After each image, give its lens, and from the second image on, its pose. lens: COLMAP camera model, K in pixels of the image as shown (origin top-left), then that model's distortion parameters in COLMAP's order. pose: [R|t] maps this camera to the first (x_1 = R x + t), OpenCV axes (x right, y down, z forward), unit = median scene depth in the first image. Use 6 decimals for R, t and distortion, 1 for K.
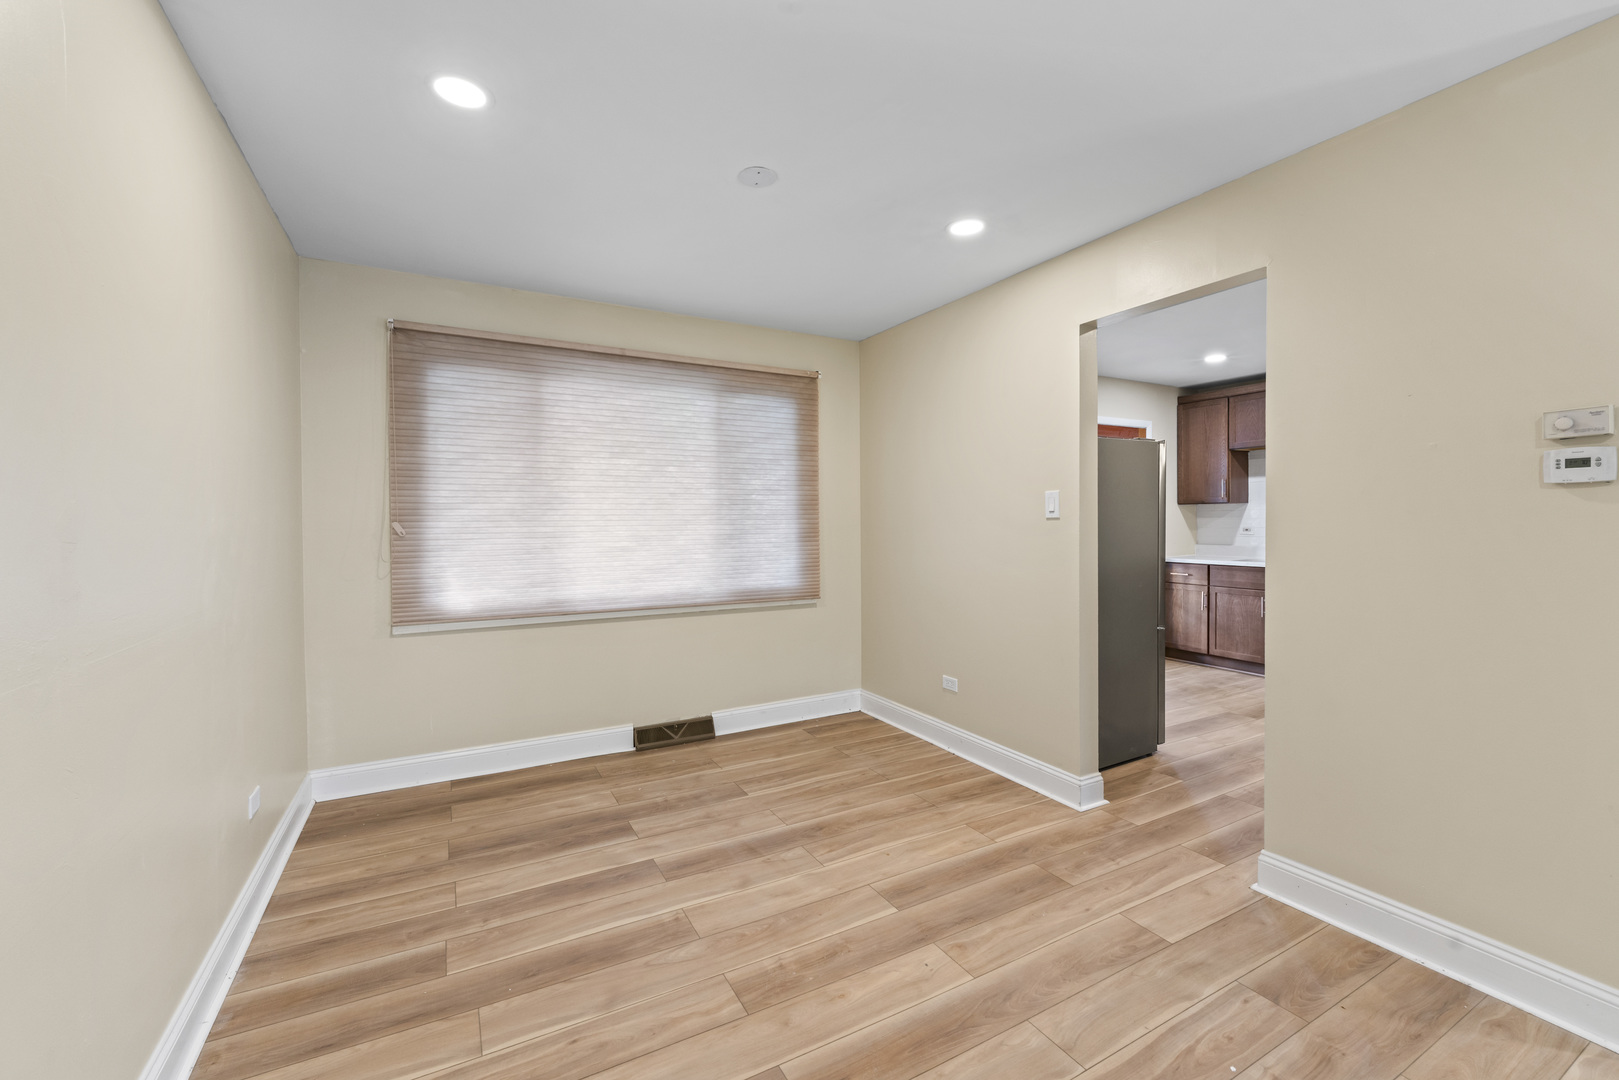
lens RADIAL K [[668.7, 0, 809.5], [0, 668.7, 540.0], [0, 0, 1]] dist [-0.000442, -0.000066]
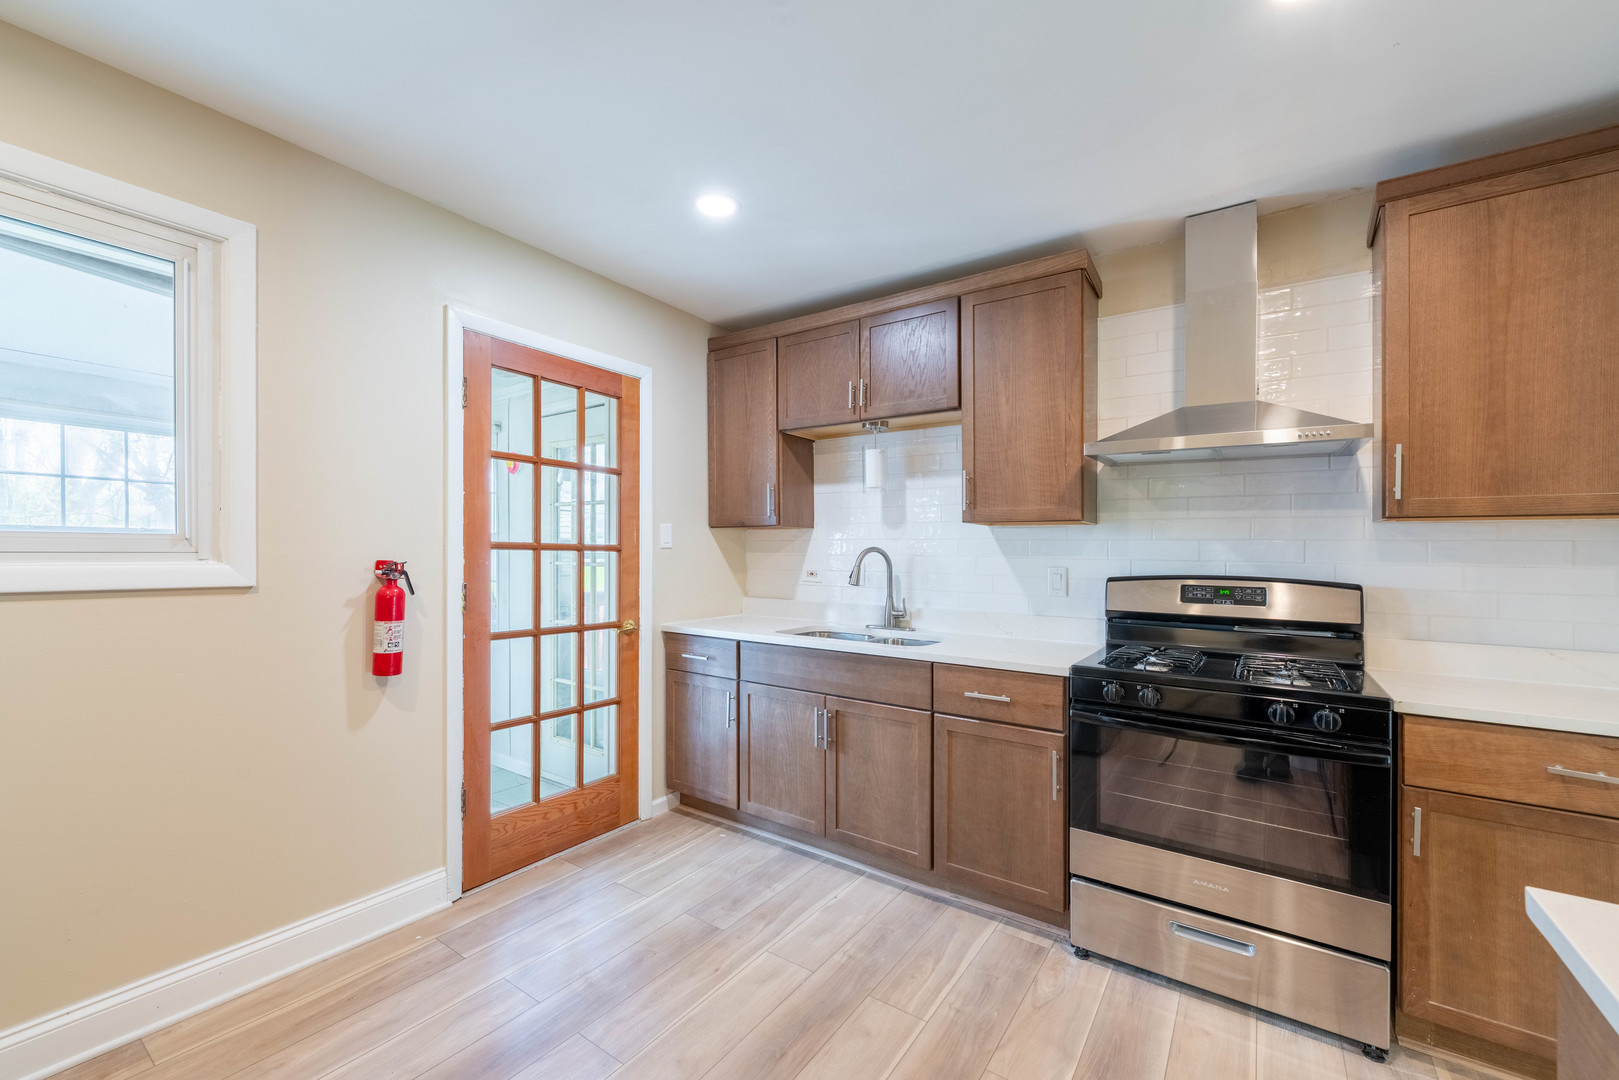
lens RADIAL K [[655.1, 0, 804.4], [0, 655.1, 557.8], [0, 0, 1]] dist [-0.000365, 0.000011]
pose [[0.895500, 0.012783, 0.444878, 0.402119], [-0.000234, 0.999601, -0.028250, -0.013222], [-0.445062, 0.025193, 0.895145, 0.499260]]
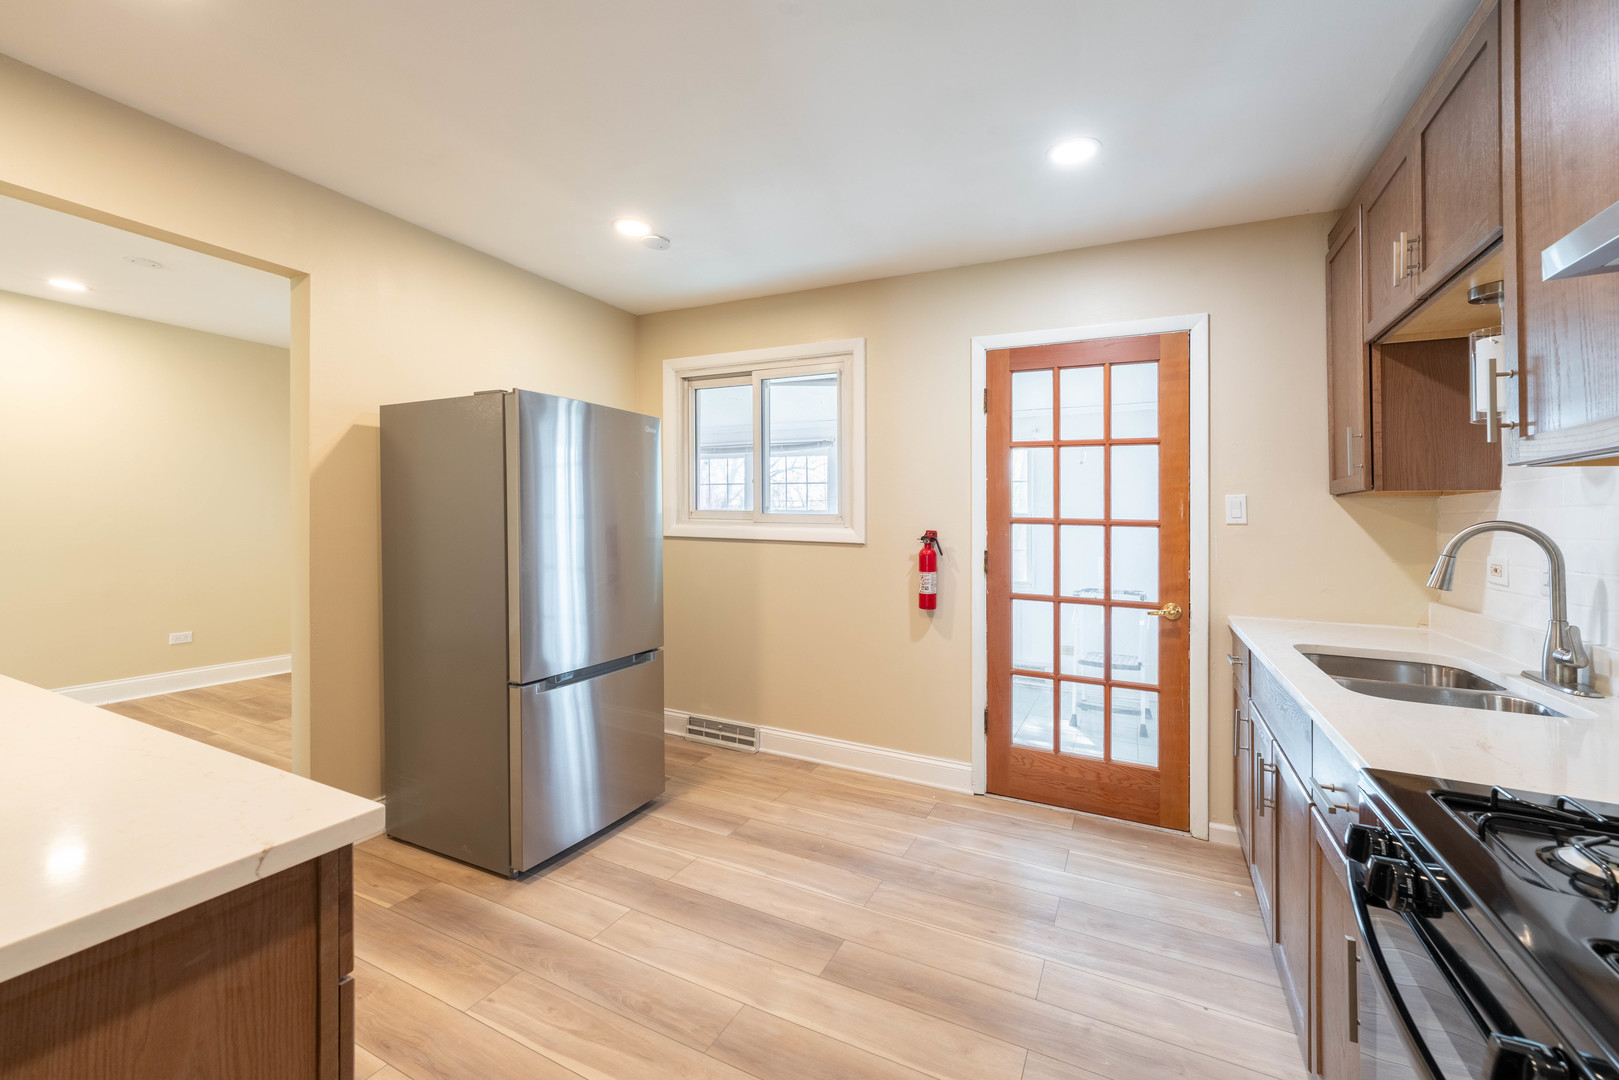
lens RADIAL K [[668.7, 0, 809.5], [0, 668.7, 540.0], [0, 0, 1]] dist [-0.000442, -0.000066]
pose [[0.569756, 0.043837, -0.820644, 0.746332], [-0.050441, 0.998559, 0.018320, -0.019317], [0.820265, 0.030957, 0.571146, 0.539496]]
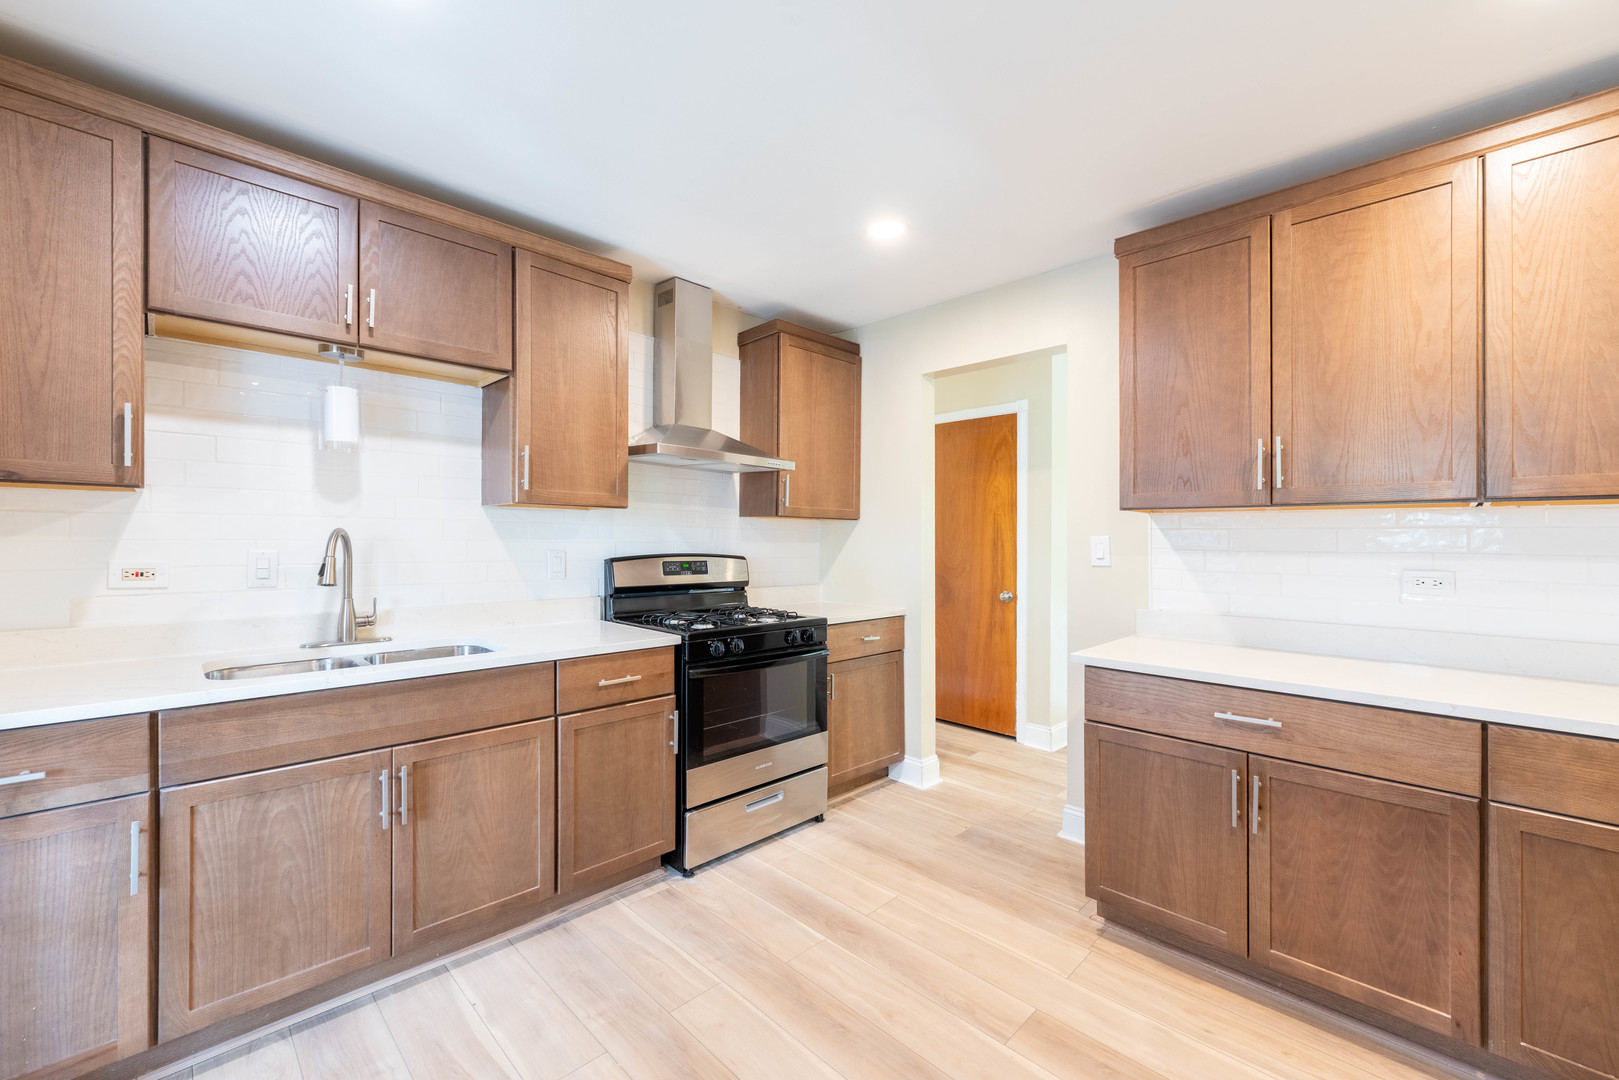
lens RADIAL K [[652.1, 0, 807.4], [0, 652.1, 531.5], [0, 0, 1]] dist [-0.000443, -0.000210]
pose [[-0.279433, 0.011943, 0.960091, 0.266281], [0.025850, 0.999654, -0.004911, -0.026482], [-0.959817, 0.023446, -0.279645, 0.798304]]
